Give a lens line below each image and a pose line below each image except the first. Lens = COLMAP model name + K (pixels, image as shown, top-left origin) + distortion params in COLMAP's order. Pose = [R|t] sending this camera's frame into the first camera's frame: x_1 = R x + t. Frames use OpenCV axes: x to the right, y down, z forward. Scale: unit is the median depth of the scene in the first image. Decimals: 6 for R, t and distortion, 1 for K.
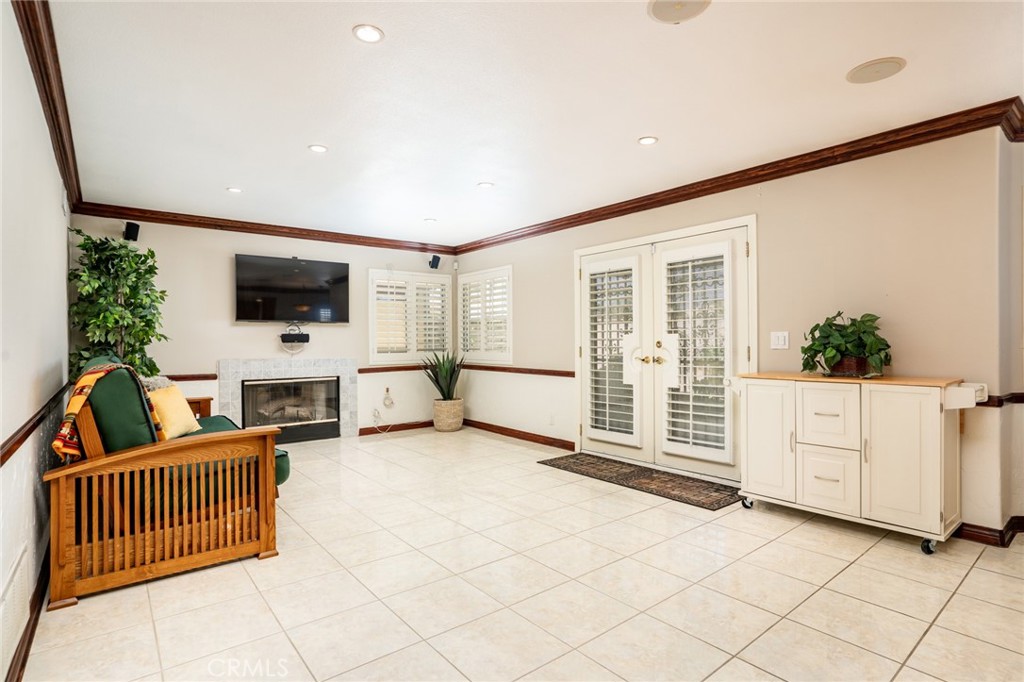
lens RADIAL K [[512.7, 0, 509.8], [0, 512.7, 342.0], [0, 0, 1]] dist [-0.029286, 0.003493]
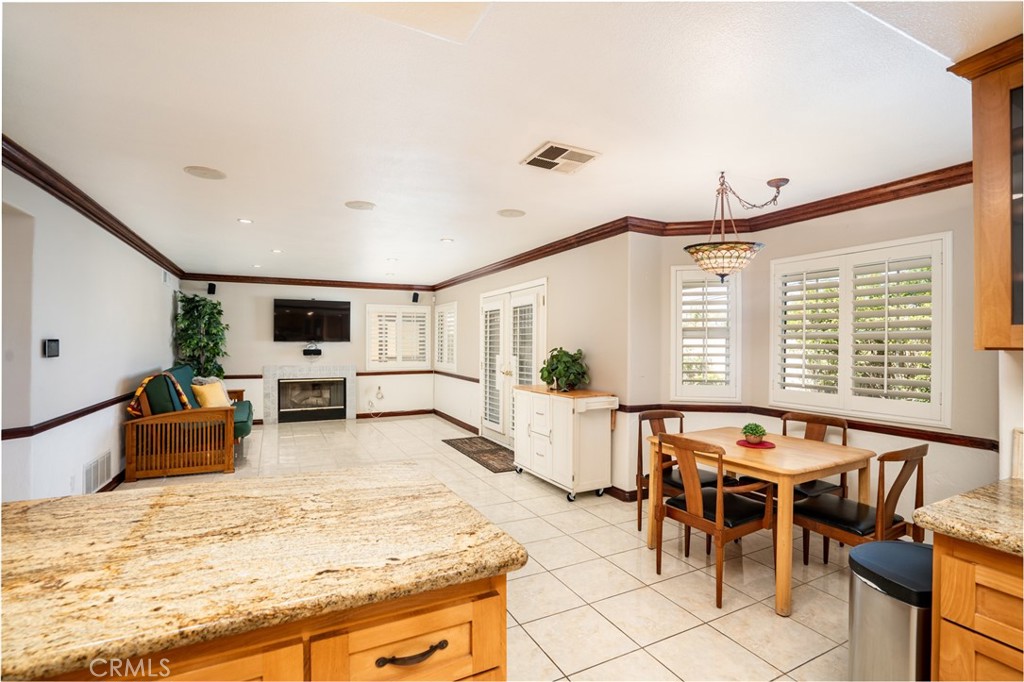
lens RADIAL K [[481.2, 0, 513.1], [0, 481.2, 339.1], [0, 0, 1]] dist [-0.040894, 0.011868]
pose [[0.976488, 0.006633, -0.215471, 0.558096], [-0.008358, 0.999940, -0.007094, -0.049115], [0.215411, 0.008728, 0.976484, -0.311311]]
